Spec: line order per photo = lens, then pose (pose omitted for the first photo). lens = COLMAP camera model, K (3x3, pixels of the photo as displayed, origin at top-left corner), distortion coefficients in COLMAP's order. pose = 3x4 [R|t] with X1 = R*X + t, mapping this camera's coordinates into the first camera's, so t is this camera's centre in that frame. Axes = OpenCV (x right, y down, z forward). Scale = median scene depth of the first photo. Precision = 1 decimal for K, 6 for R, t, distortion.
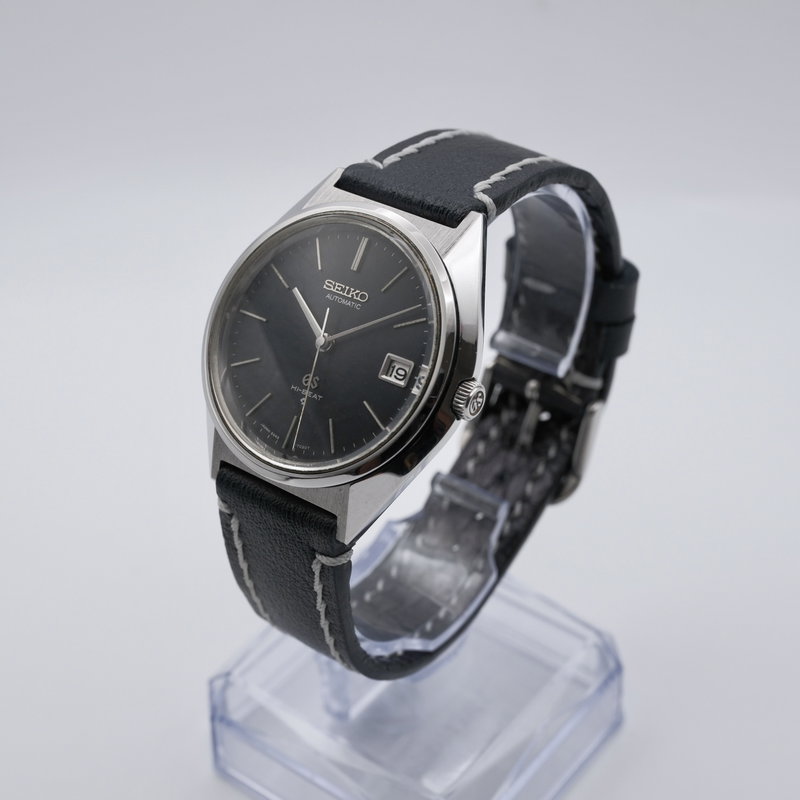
lens RADIAL K [[1552.9, 0, 401.6], [0, 1552.9, 400.3], [0, 0, 1]] dist [0.021289, 0.000000]
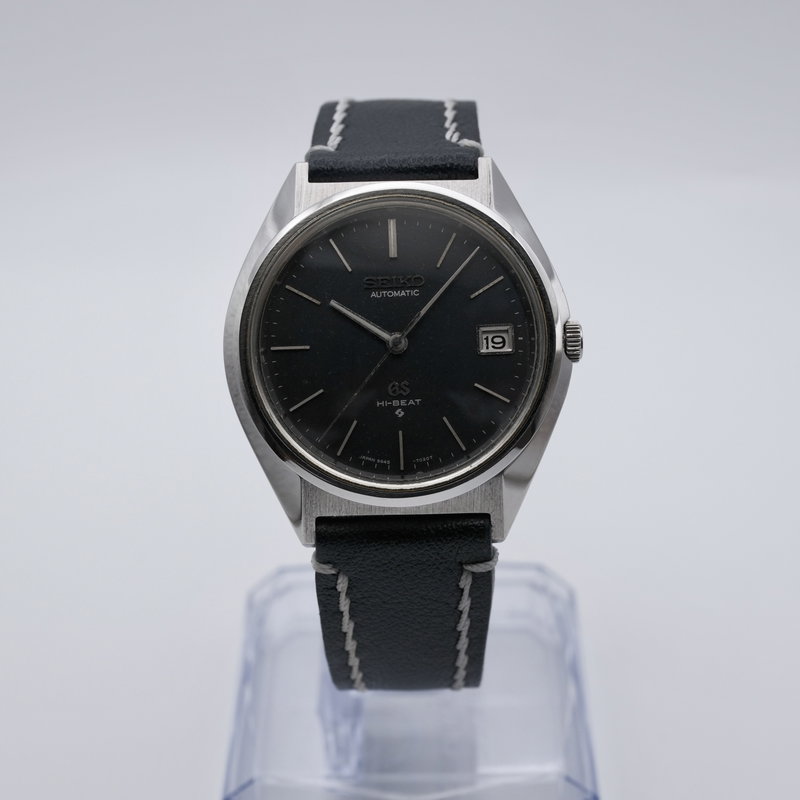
lens RADIAL K [[1552.9, 0, 397.4], [0, 1552.9, 397.4], [0, 0, 1]] dist [0.021289, 0.000000]
pose [[0.795646, -0.350925, 0.493760, -0.496348], [0.358071, 0.929916, 0.083914, -0.082115], [-0.488603, 0.110035, 0.865540, 0.228205]]
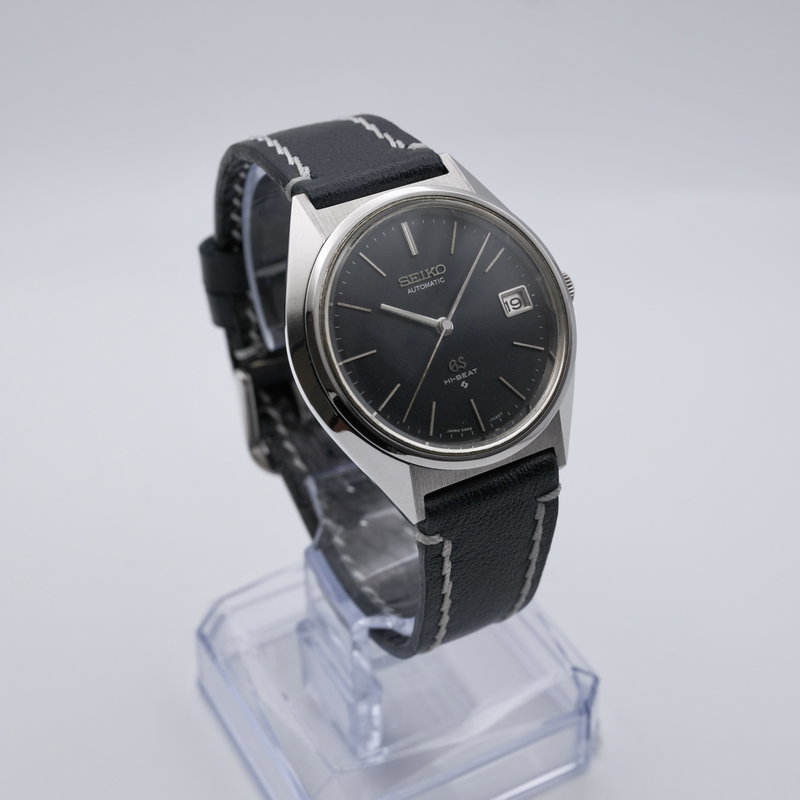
lens RADIAL K [[1552.9, 0, 402.1], [0, 1552.9, 401.9], [0, 0, 1]] dist [0.021289, 0.000000]
pose [[0.396671, -0.522622, 0.754664, -0.838909], [0.542077, 0.796821, 0.266888, -0.279192], [-0.740814, 0.303219, 0.599377, 0.426112]]
